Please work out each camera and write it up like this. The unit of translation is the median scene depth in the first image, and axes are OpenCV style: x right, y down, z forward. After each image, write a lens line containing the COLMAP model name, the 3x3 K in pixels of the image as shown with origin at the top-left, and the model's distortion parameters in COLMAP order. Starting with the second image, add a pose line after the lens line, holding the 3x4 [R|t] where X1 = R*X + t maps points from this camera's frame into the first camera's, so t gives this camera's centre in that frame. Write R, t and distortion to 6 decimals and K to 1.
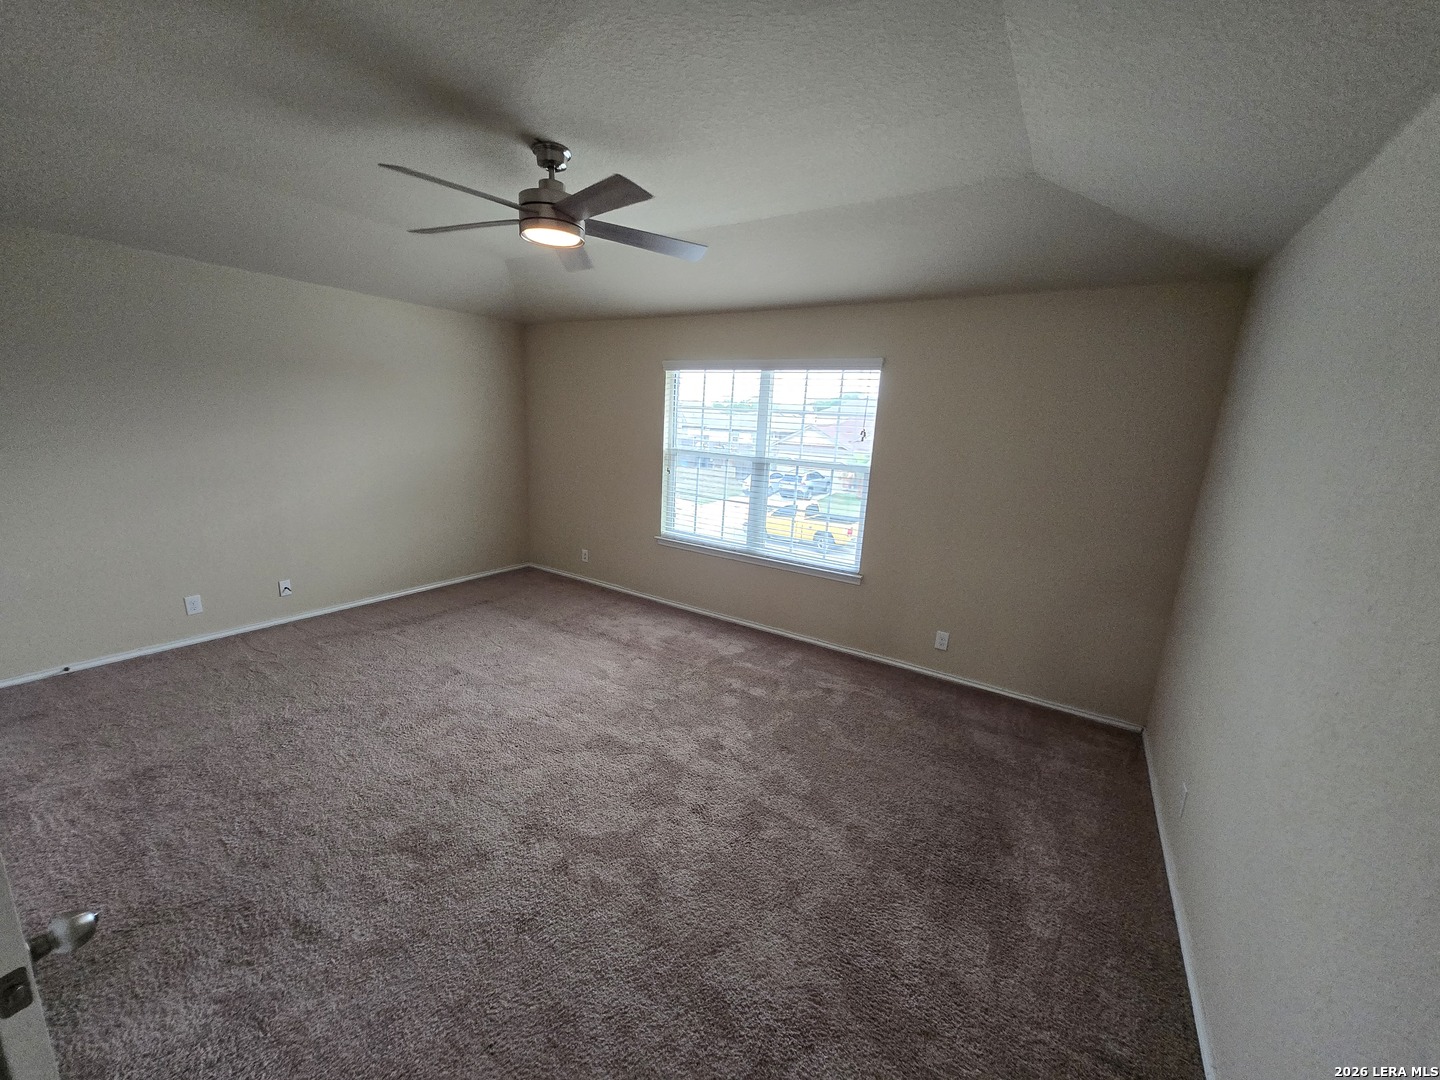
lens RADIAL K [[562.2, 0, 713.2], [0, 562.2, 542.5], [0, 0, 1]] dist [0.002826, -0.001300]
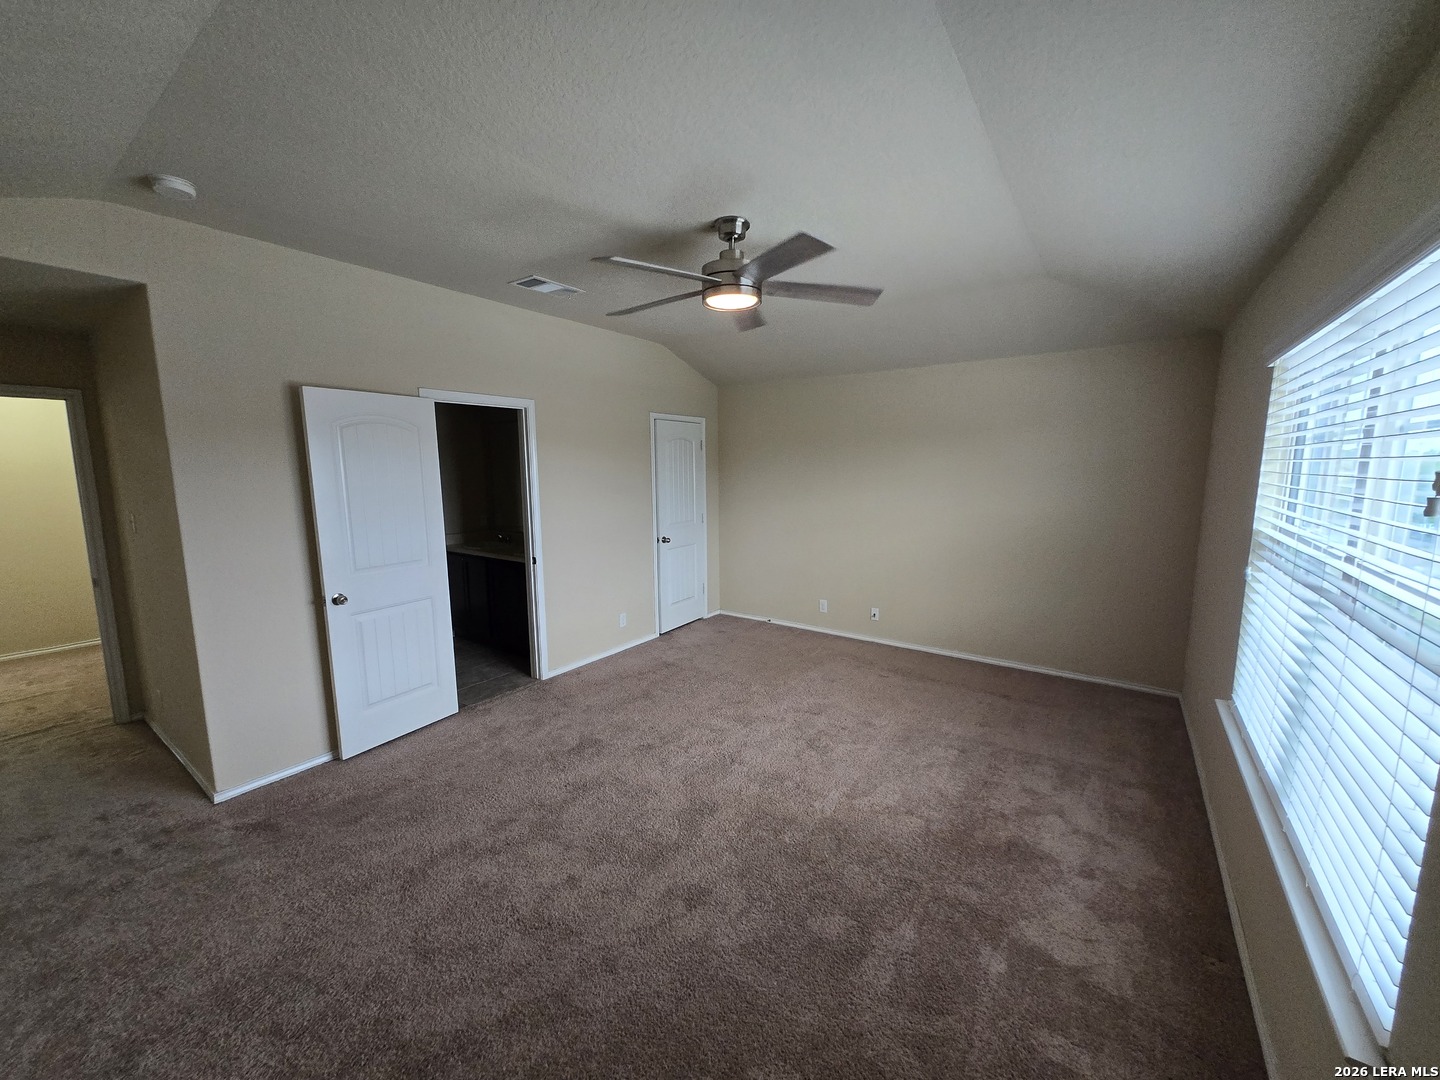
lens RADIAL K [[562.2, 0, 713.2], [0, 562.2, 542.5], [0, 0, 1]] dist [0.002826, -0.001300]
pose [[-0.047953, 0.086164, -0.995126, 0.599999], [-0.216540, 0.971683, 0.094568, -0.142658], [0.975095, 0.220020, -0.027937, 0.818253]]
